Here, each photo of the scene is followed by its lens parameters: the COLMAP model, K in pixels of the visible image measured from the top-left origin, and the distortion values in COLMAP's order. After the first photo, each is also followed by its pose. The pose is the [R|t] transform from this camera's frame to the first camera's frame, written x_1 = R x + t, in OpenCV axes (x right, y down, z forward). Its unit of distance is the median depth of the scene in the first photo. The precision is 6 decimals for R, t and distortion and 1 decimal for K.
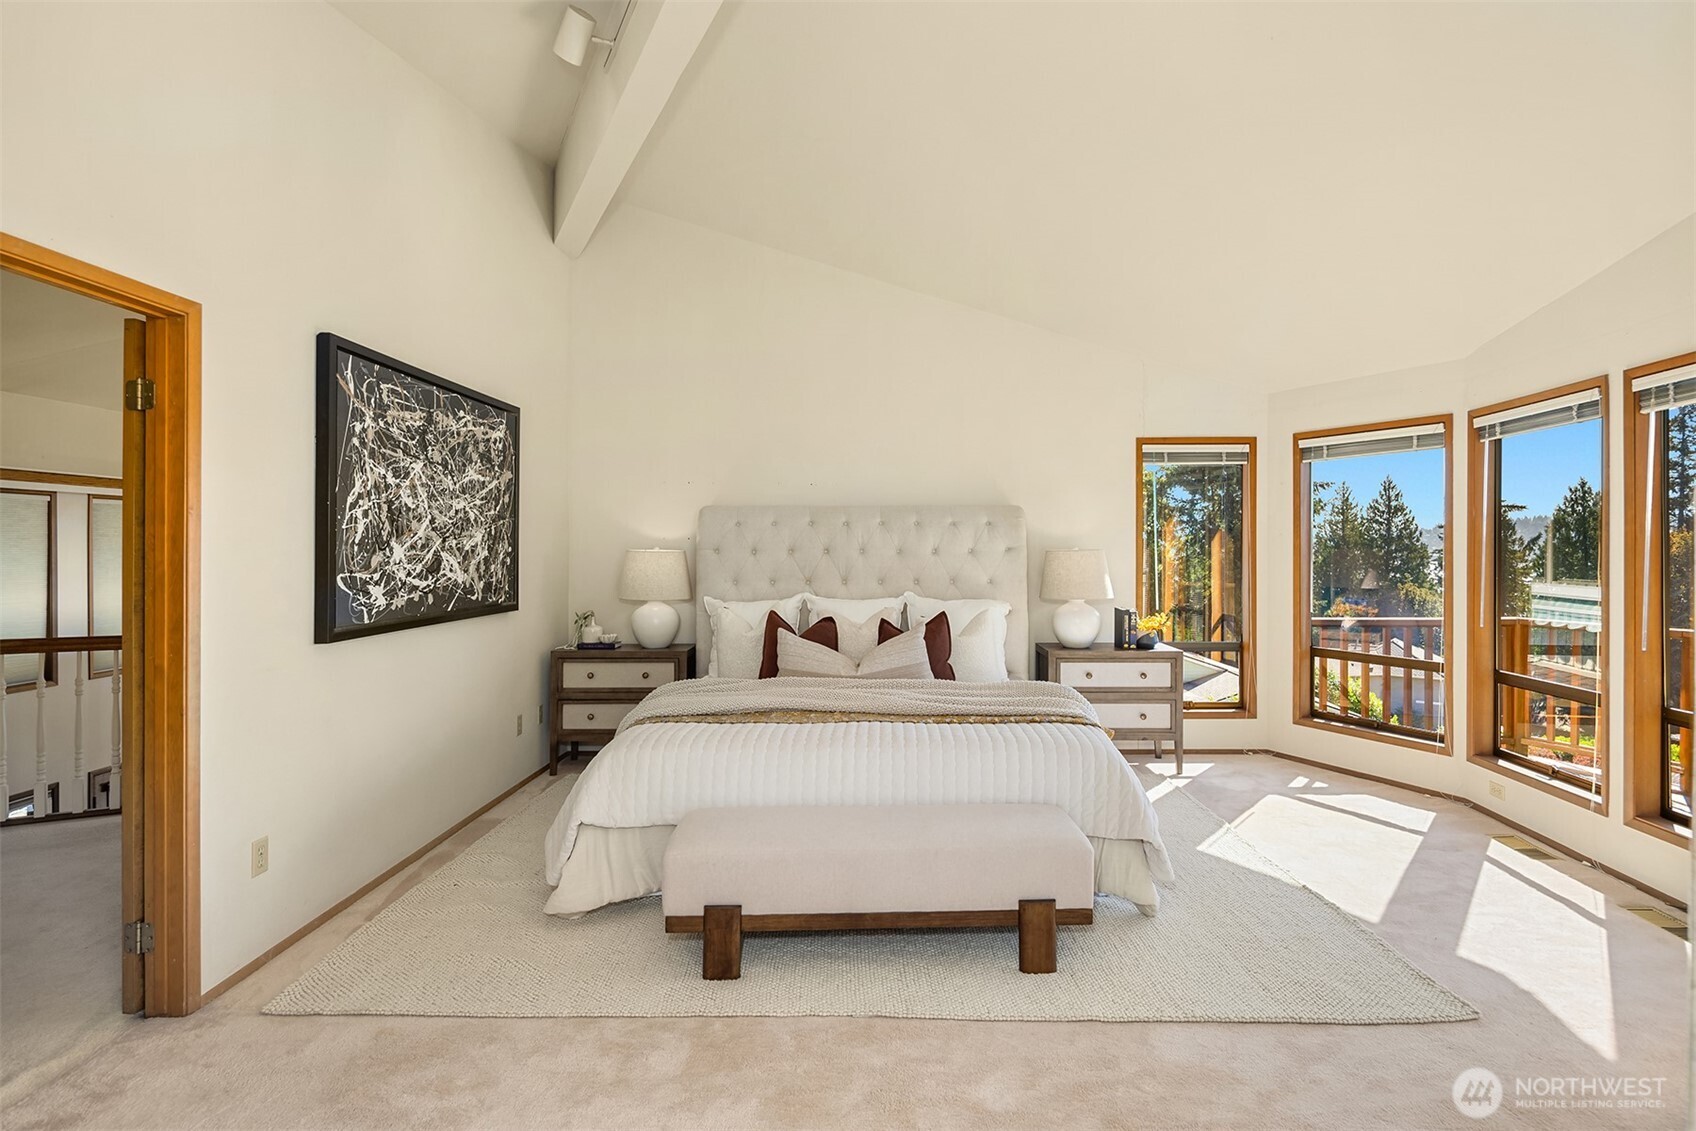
lens RADIAL K [[835.8, 0, 864.7], [0, 835.8, 541.2], [0, 0, 1]] dist [-0.001583, -0.004114]
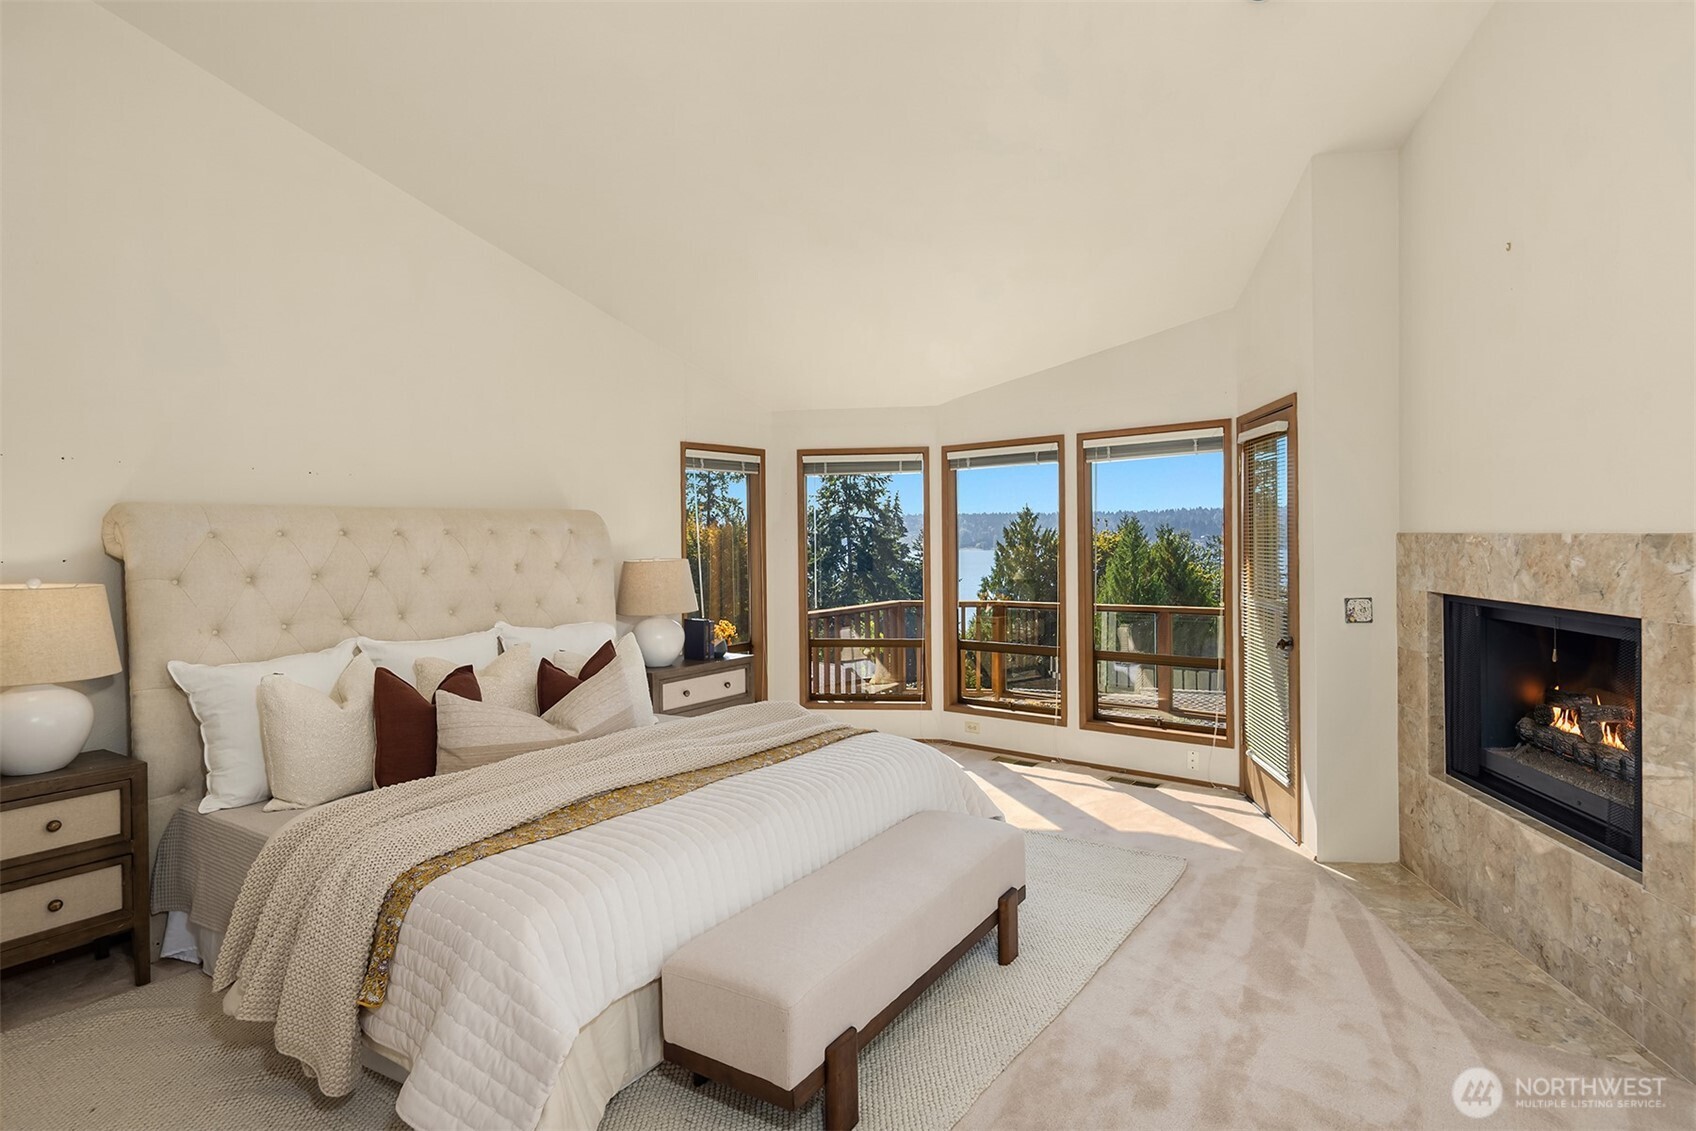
lens RADIAL K [[885.6, 0, 873.7], [0, 885.6, 533.6], [0, 0, 1]] dist [0.000253, -0.000096]
pose [[0.555139, -0.006984, 0.831728, -0.449389], [0.011019, 0.999939, 0.001041, -0.017863], [-0.831685, 0.008587, 0.555182, 0.278821]]
